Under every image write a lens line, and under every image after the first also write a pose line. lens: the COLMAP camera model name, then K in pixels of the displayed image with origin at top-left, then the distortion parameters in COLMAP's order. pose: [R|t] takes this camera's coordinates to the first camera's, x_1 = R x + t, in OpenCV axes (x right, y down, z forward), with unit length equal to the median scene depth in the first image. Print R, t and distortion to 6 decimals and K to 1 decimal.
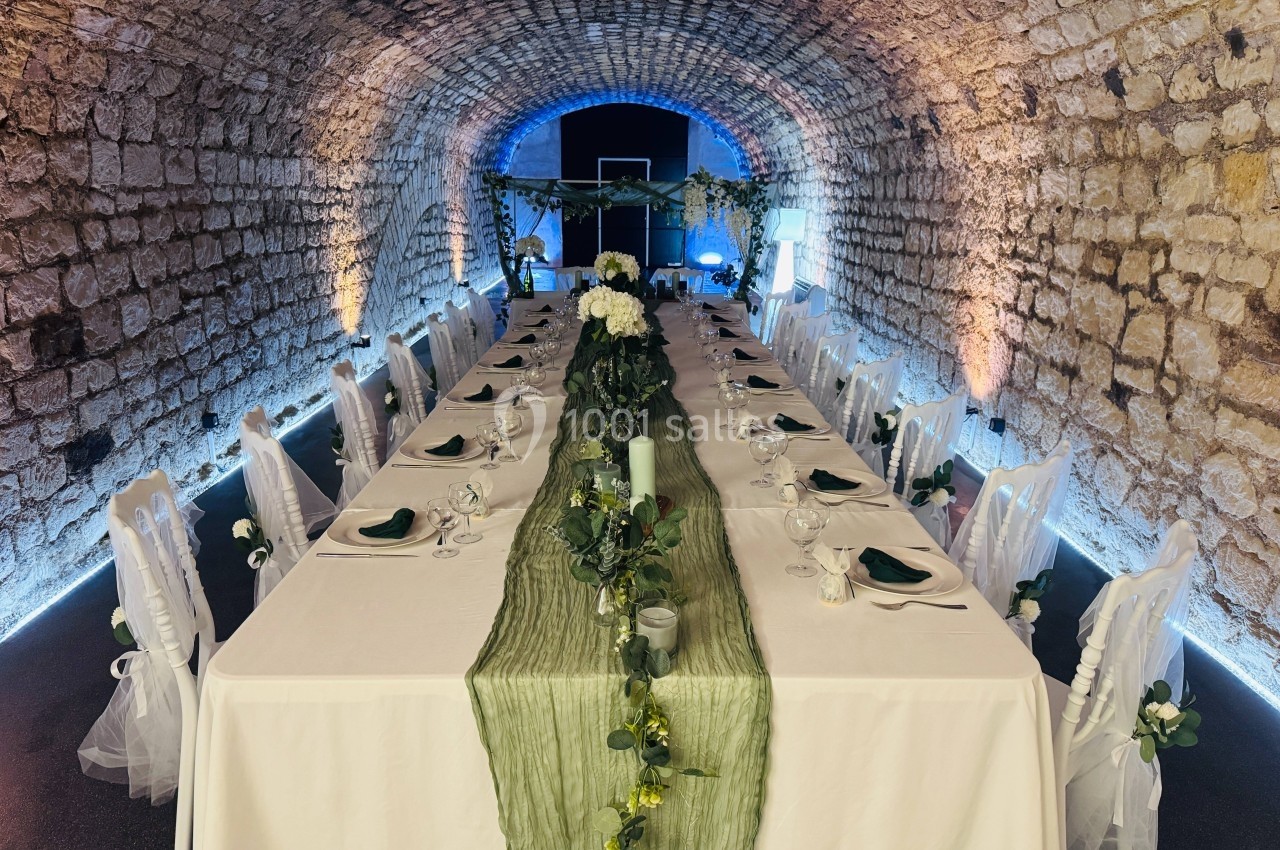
lens RADIAL K [[888.5, 0, 644.7], [0, 888.5, 423.2], [0, 0, 1]] dist [-0.012128, -0.008736]
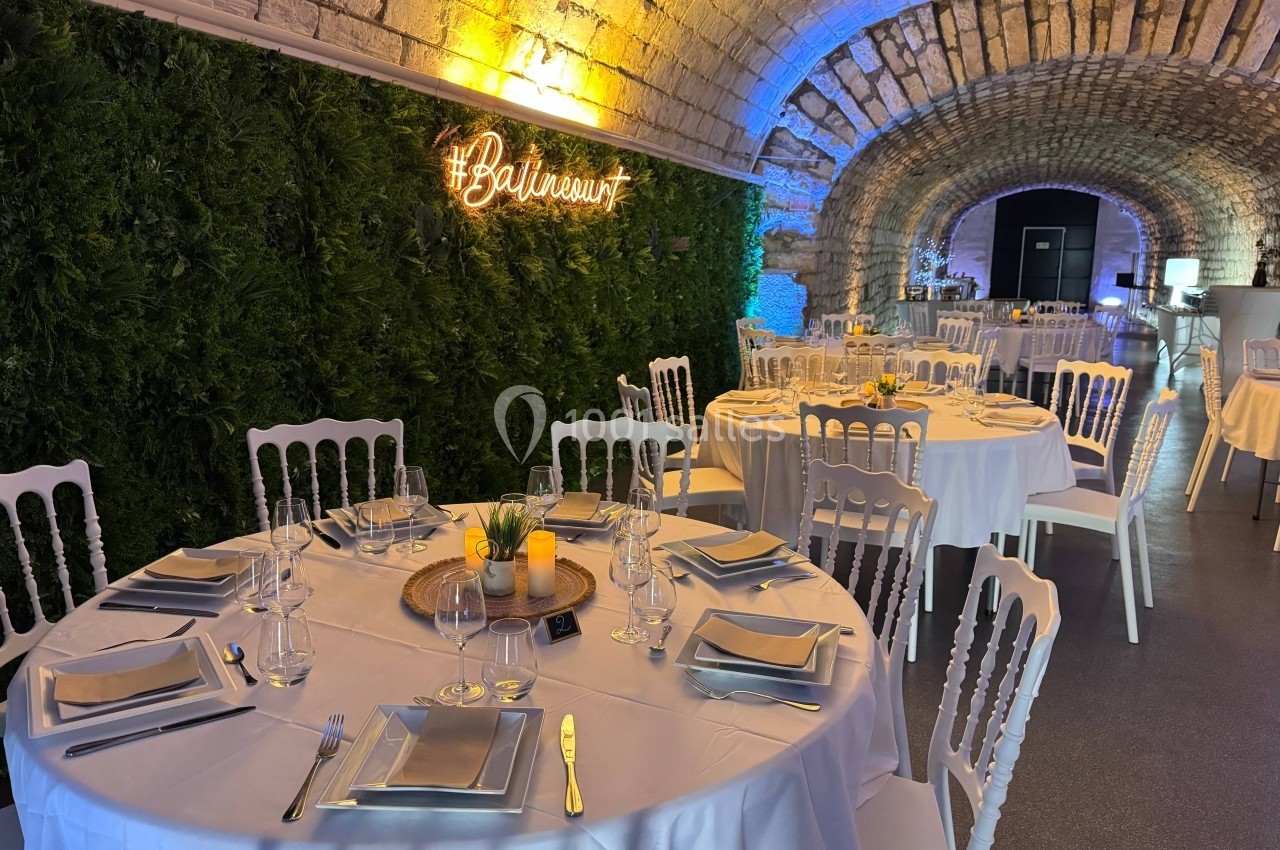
lens RADIAL K [[973.7, 0, 633.3], [0, 973.7, 412.1], [0, 0, 1]] dist [0.008819, 0.002124]
pose [[0.924997, 0.056339, -0.375775, -0.073804], [-0.093923, 0.992160, -0.082446, 0.406939], [0.368184, 0.111556, 0.923036, -1.439838]]
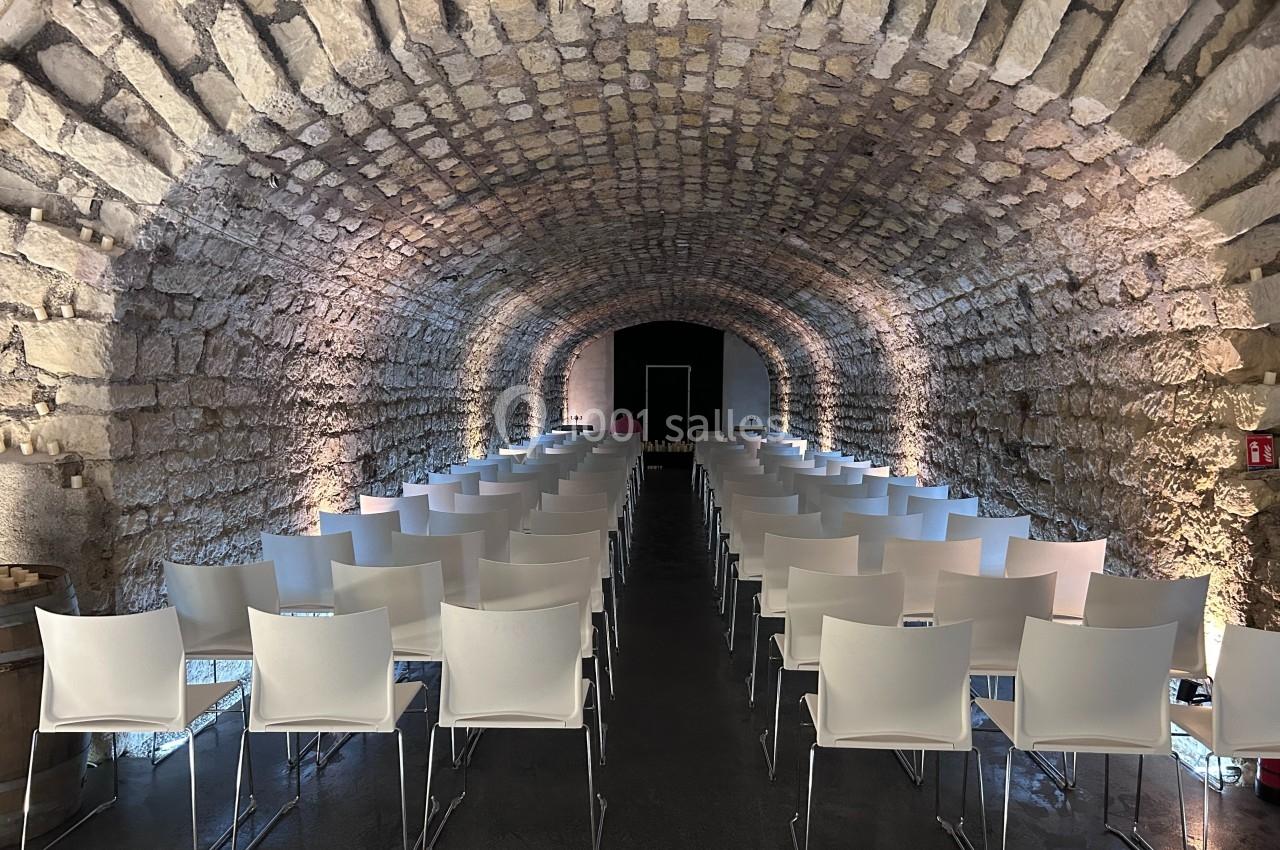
lens RADIAL K [[973.7, 0, 643.4], [0, 973.7, 427.6], [0, 0, 1]] dist [0.008819, 0.002124]
pose [[0.999087, -0.005764, -0.042325, -0.006306], [-0.003725, 0.975321, -0.220758, 0.156380], [0.042553, 0.220714, 0.974410, -0.565240]]
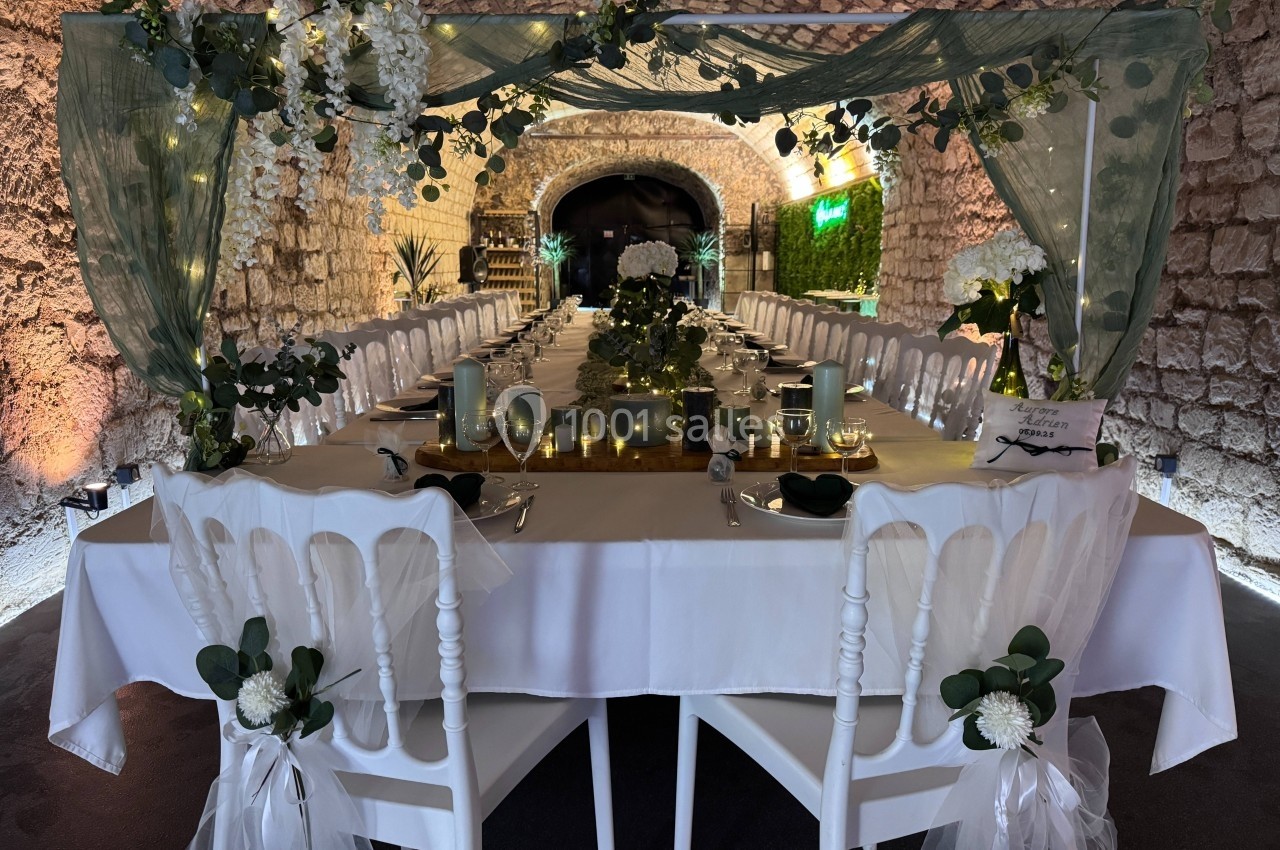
lens RADIAL K [[973.7, 0, 639.8], [0, 973.7, 427.7], [0, 0, 1]] dist [0.008819, 0.002124]
pose [[-0.999937, -0.010666, -0.003412, -0.018662], [-0.011113, 0.907698, 0.419477, -0.303821], [-0.001377, 0.419489, -0.907759, 1.386321]]
